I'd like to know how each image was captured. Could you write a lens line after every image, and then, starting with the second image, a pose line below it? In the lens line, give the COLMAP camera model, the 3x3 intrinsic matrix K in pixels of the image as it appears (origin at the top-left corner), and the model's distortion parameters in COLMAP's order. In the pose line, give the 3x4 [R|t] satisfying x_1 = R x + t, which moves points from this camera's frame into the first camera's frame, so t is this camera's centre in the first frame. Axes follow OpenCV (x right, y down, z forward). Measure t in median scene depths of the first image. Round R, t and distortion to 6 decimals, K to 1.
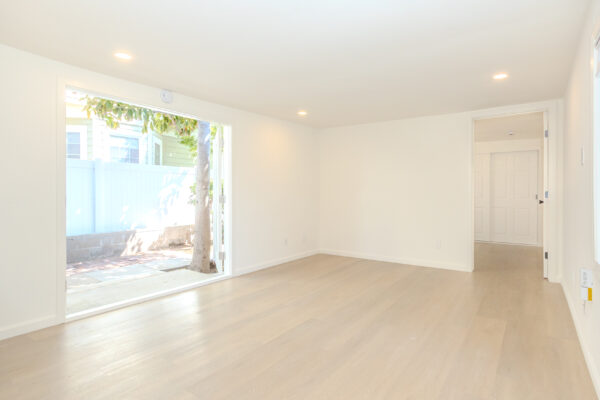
lens RADIAL K [[314.7, 0, 296.6], [0, 314.7, 197.4], [0, 0, 1]] dist [0.015773, -0.003334]
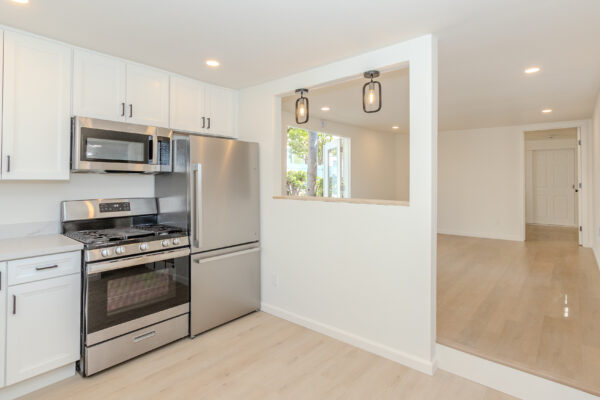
lens RADIAL K [[314.7, 0, 295.7], [0, 314.7, 180.5], [0, 0, 1]] dist [0.015773, -0.003334]
pose [[0.997341, 0.000475, -0.072873, -0.373952], [-0.001665, 0.999866, -0.016267, -0.006160], [0.072855, 0.016345, 0.997209, -0.504823]]
